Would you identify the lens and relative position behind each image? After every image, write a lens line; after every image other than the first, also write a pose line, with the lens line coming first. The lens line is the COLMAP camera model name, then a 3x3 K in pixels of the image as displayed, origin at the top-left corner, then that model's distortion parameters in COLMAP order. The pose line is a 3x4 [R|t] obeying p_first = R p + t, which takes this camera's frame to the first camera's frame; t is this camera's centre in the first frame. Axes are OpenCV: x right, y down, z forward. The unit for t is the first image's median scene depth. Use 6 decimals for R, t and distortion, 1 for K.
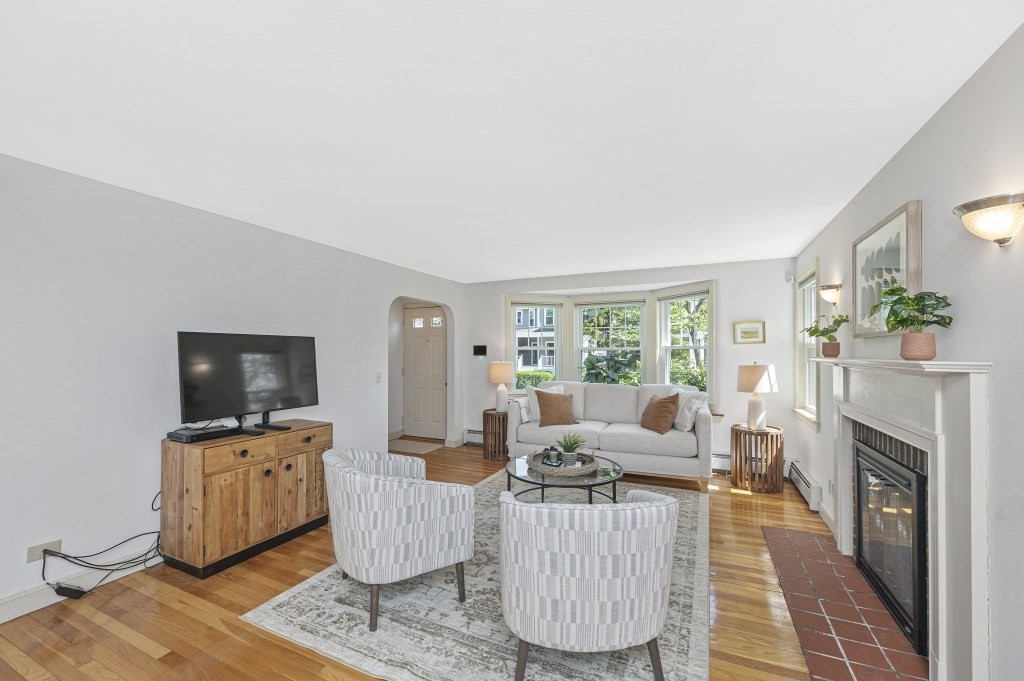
lens RADIAL K [[406.8, 0, 514.1], [0, 406.8, 348.1], [0, 0, 1]] dist [-0.000041, -0.000157]
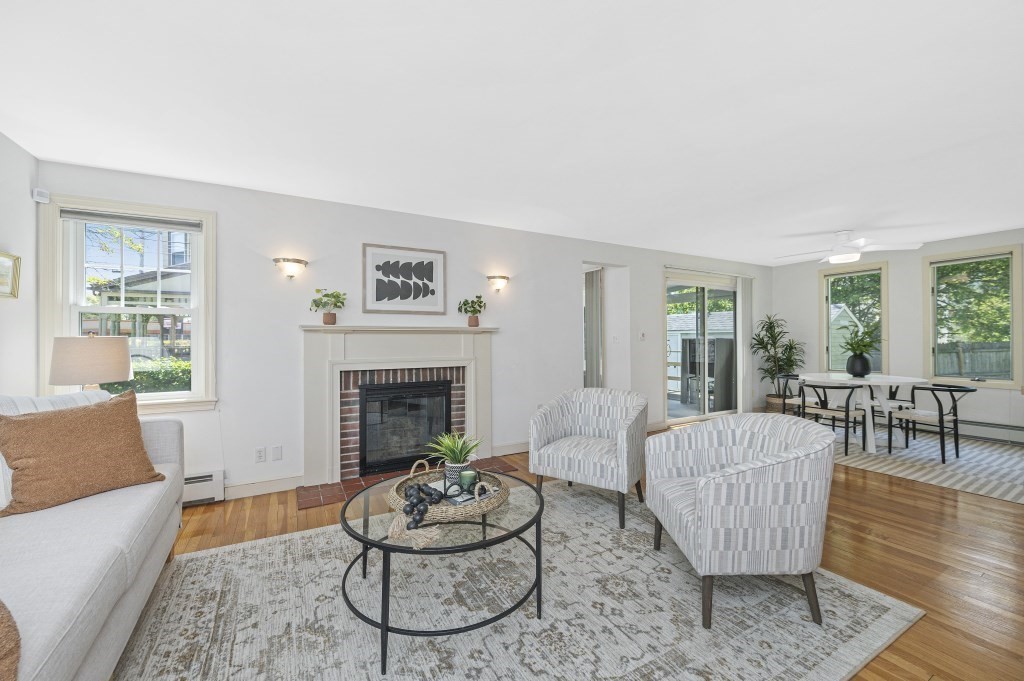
lens RADIAL K [[406.8, 0, 507.2], [0, 406.8, 336.4], [0, 0, 1]] dist [-0.000041, -0.000157]
pose [[-0.801001, 0.005190, 0.598641, -0.243105], [-0.004199, 0.999889, -0.014287, 0.047433], [-0.598649, -0.013957, -0.800890, 1.130197]]
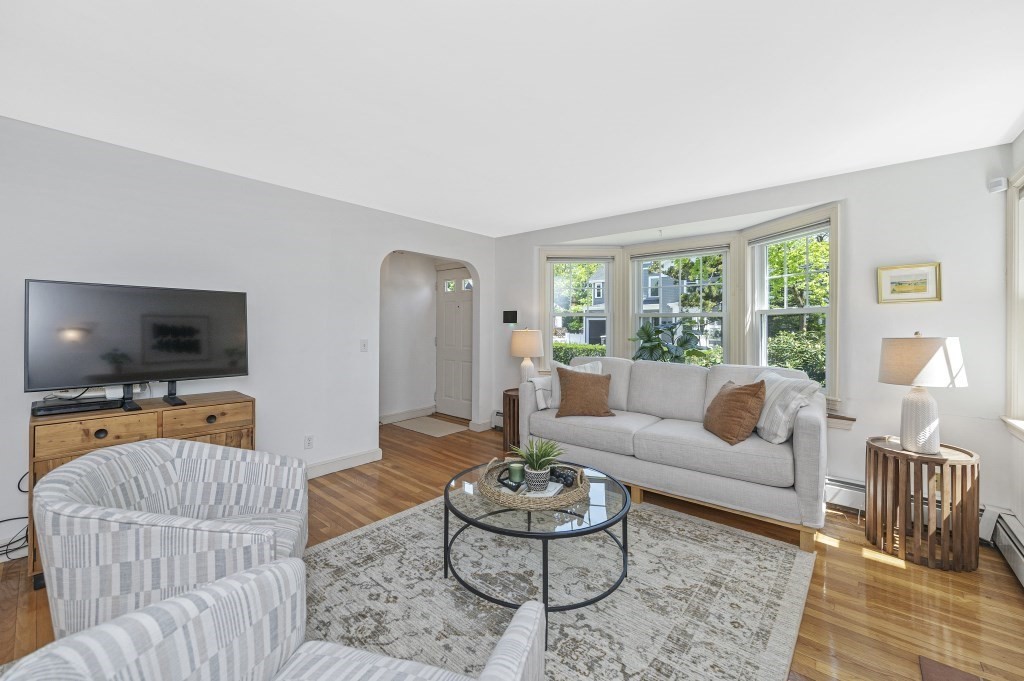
lens RADIAL K [[406.8, 0, 505.0], [0, 406.8, 323.0], [0, 0, 1]] dist [-0.000041, -0.000157]
pose [[0.960060, 0.006039, -0.279728, 0.200244], [-0.005614, 0.999982, 0.002322, 0.023933], [0.279737, -0.000659, 0.960076, 0.295169]]
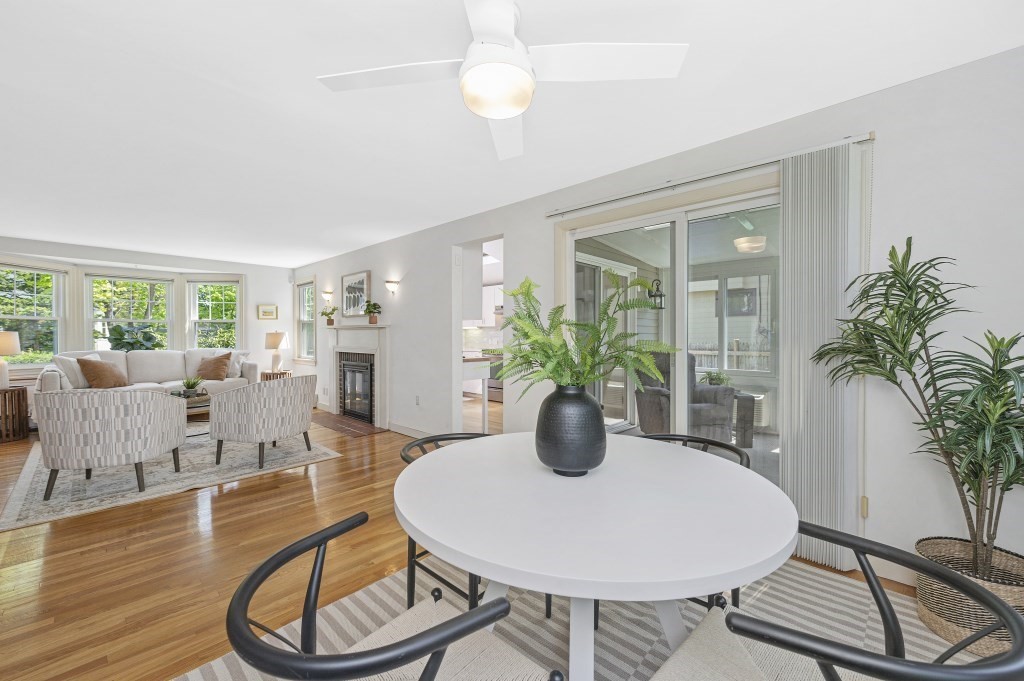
lens RADIAL K [[406.8, 0, 507.3], [0, 406.8, 337.9], [0, 0, 1]] dist [-0.000041, -0.000157]
pose [[0.316554, -0.008904, 0.948533, -0.666341], [-0.009835, 0.999871, 0.012669, 0.033695], [-0.948523, -0.013340, 0.316426, -0.394912]]
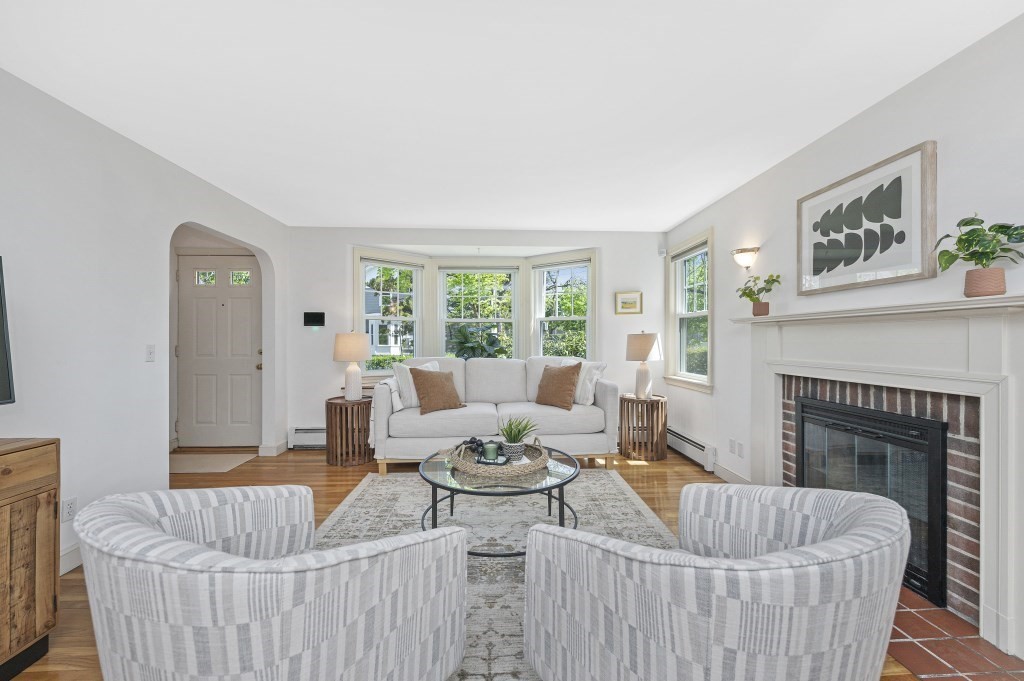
lens RADIAL K [[406.8, 0, 509.1], [0, 406.8, 338.0], [0, 0, 1]] dist [-0.000041, -0.000157]
pose [[0.887469, 0.002187, 0.460862, -0.160039], [-0.005778, 0.999963, 0.006381, 0.048177], [-0.460831, -0.008326, 0.887449, 0.271060]]
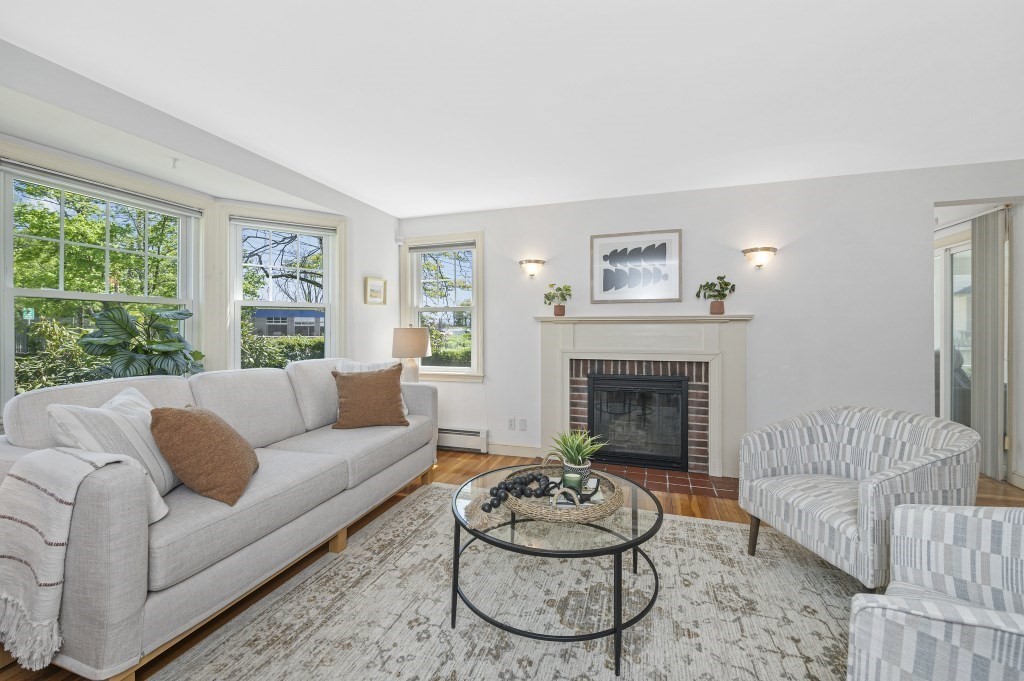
lens RADIAL K [[406.8, 0, 513.0], [0, 406.8, 334.4], [0, 0, 1]] dist [-0.000041, -0.000157]
pose [[-0.115120, -0.013709, 0.993257, -0.344764], [-0.009972, 0.999870, 0.012645, 0.043365], [-0.993302, -0.008449, -0.115242, 0.891698]]
